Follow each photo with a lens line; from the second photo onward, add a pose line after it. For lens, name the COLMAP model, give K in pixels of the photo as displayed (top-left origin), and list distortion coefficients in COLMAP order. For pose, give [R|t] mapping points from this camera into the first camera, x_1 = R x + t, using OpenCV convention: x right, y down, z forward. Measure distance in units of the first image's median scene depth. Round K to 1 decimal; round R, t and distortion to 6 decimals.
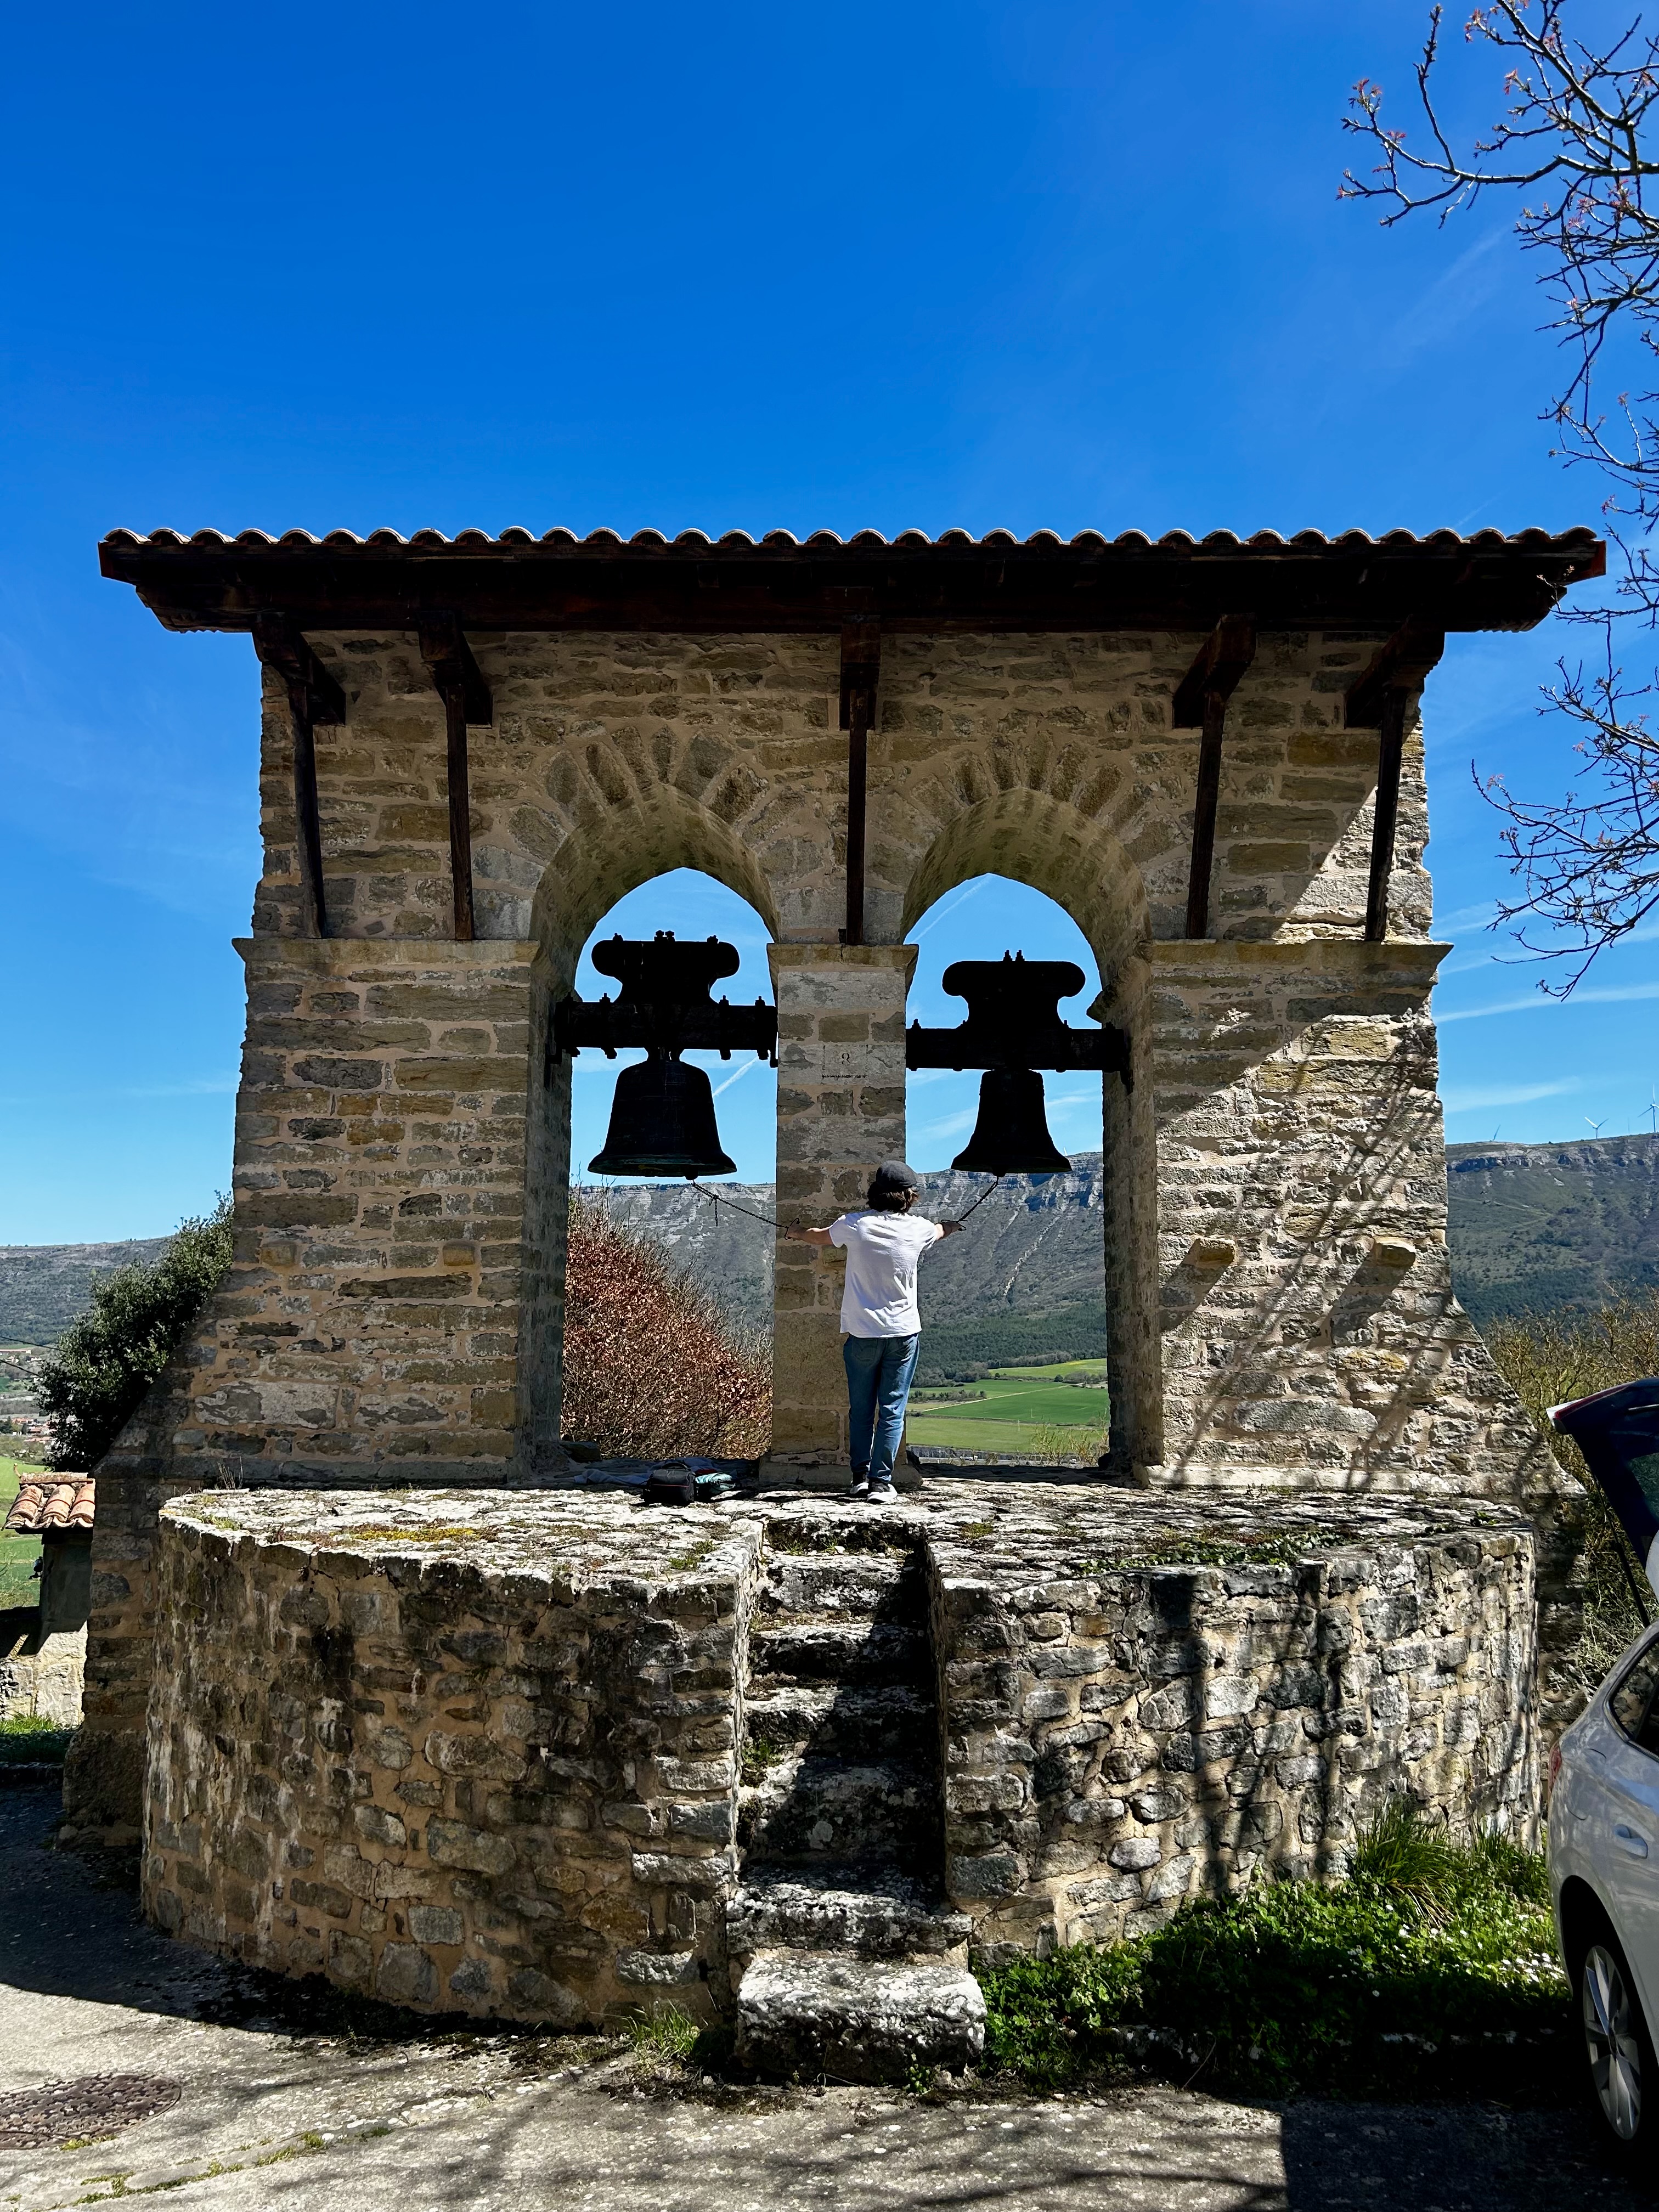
lens RADIAL K [[1601.4, 0, 834.8], [0, 1601.4, 1138.3], [0, 0, 1]] dist [0.105209, -0.140595]
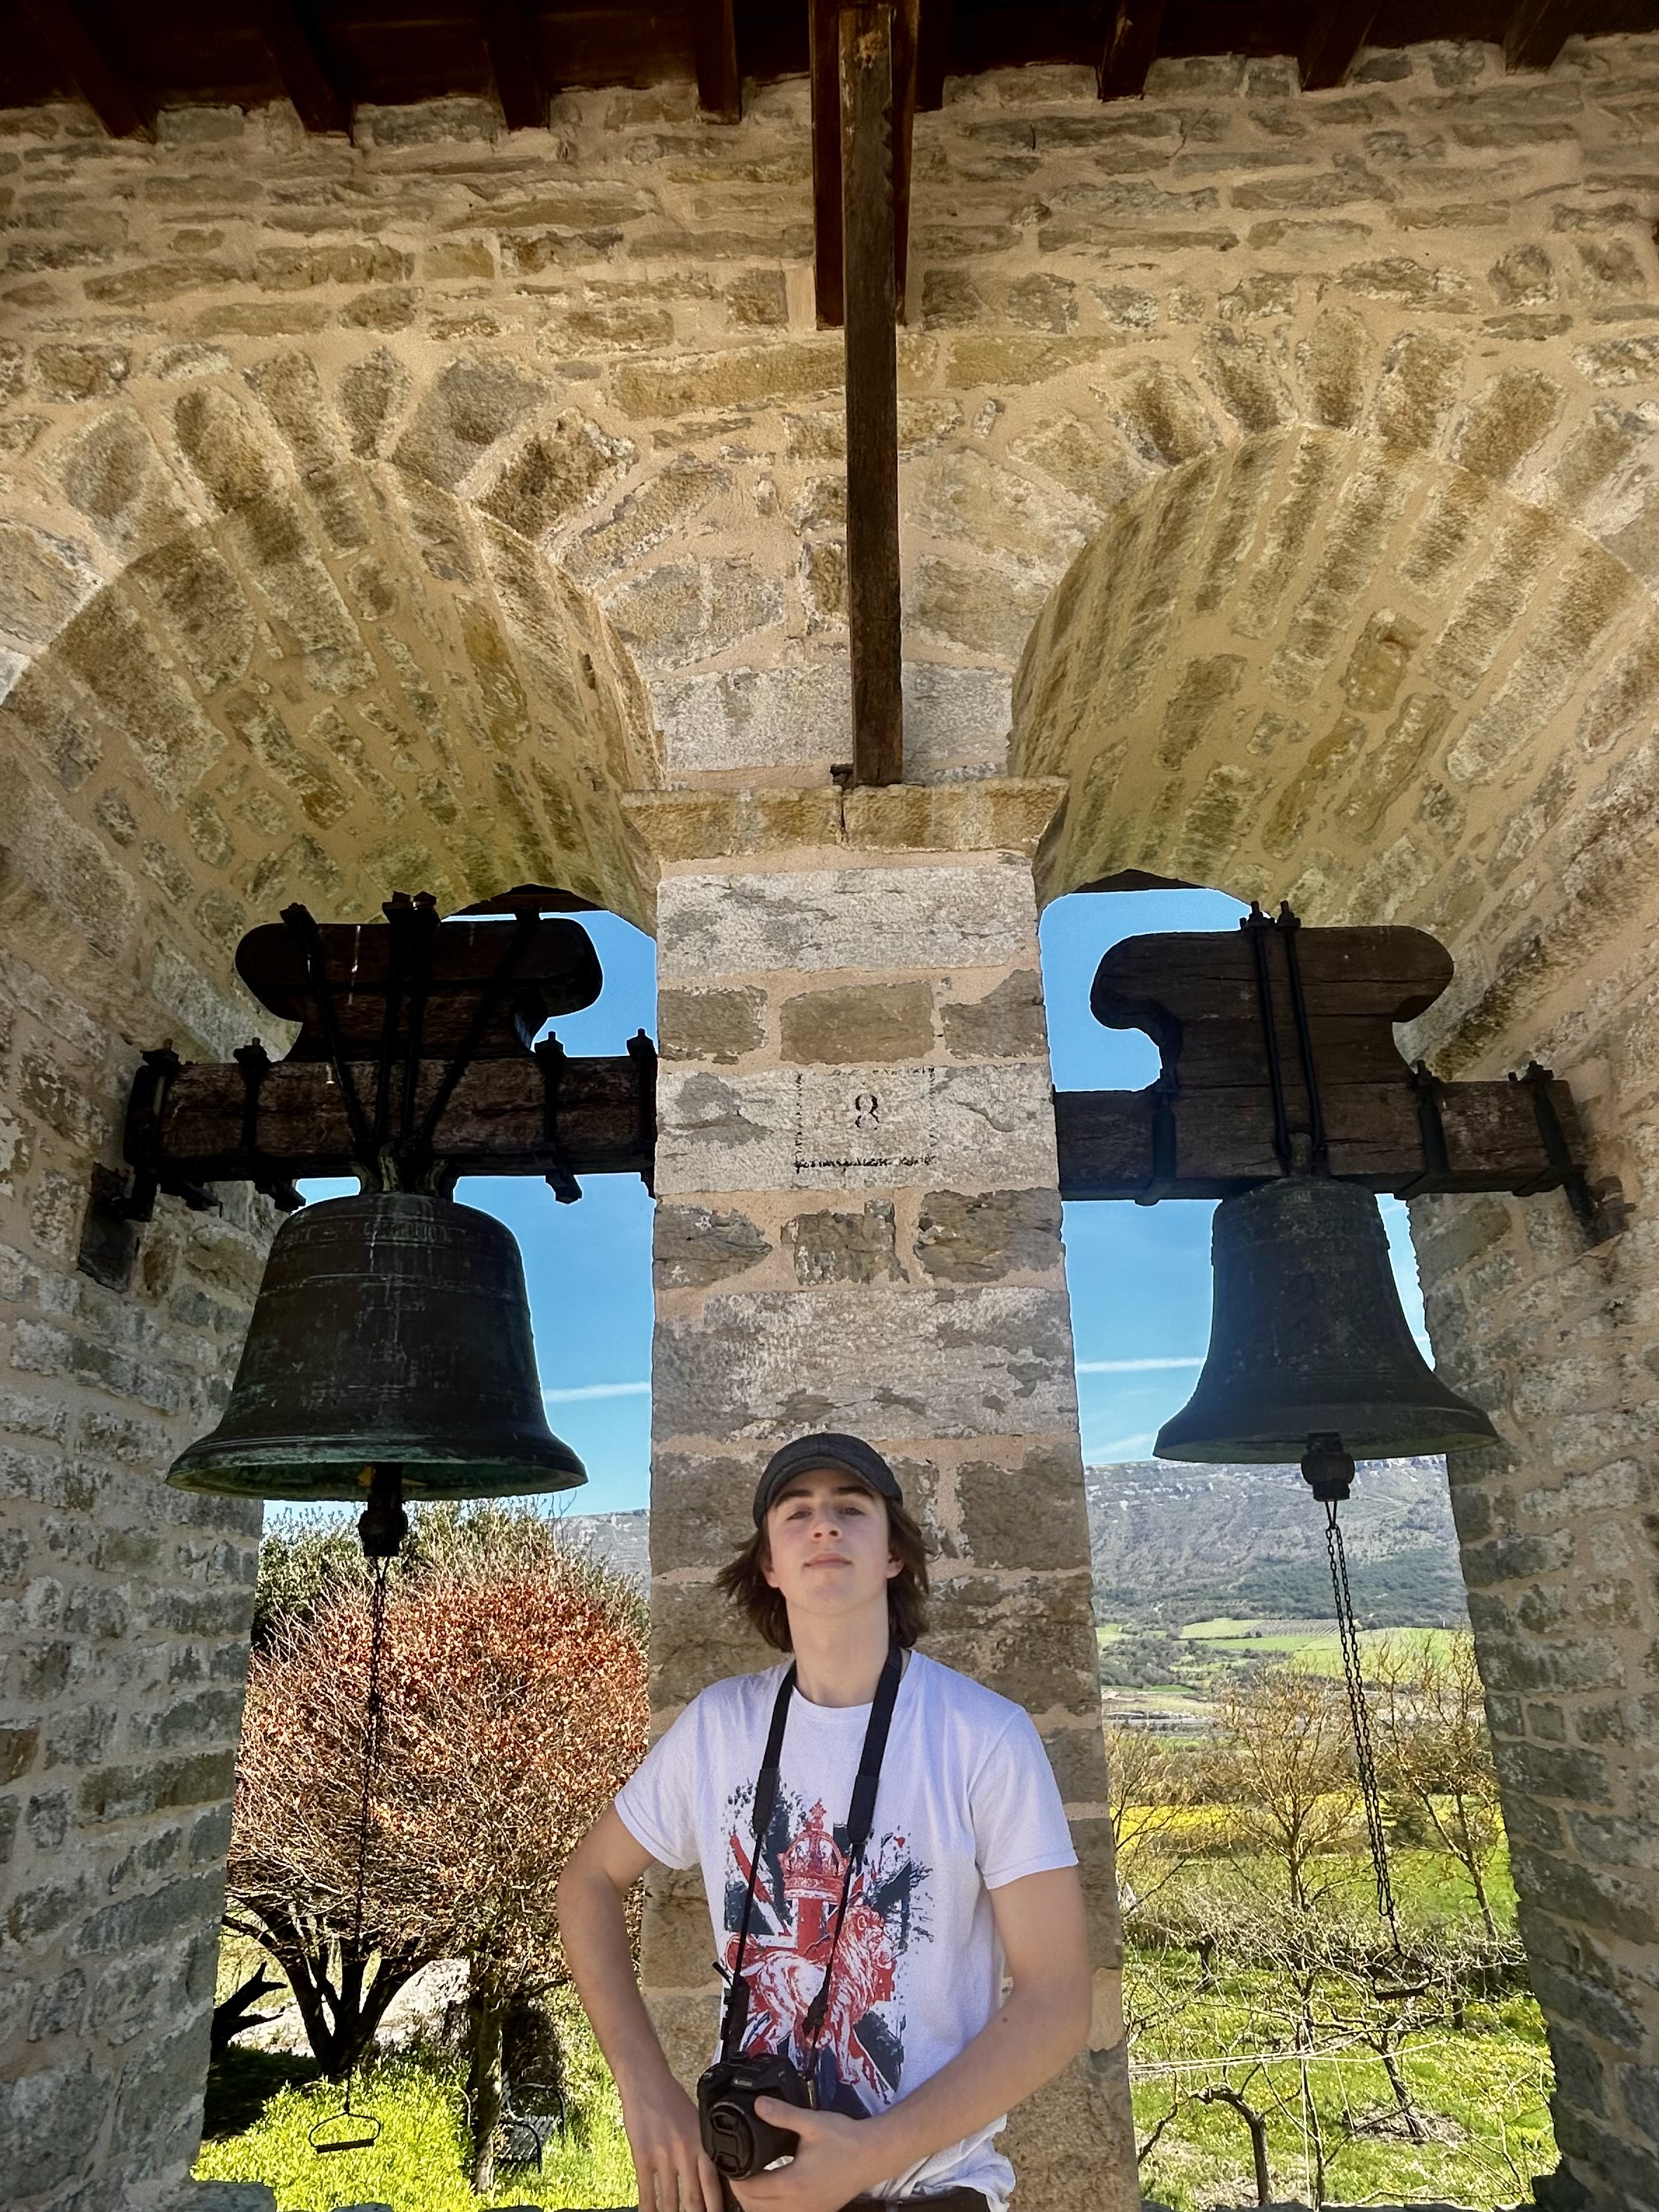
lens RADIAL K [[1283.1, 0, 821.7], [0, 1283.1, 1244.3], [0, 0, 1]] dist [-0.002478, -0.000671]
pose [[0.999203, -0.036946, -0.015099, 0.000584], [0.033826, 0.984691, -0.170998, 0.020494], [0.021185, 0.170351, 0.985156, 0.750440]]
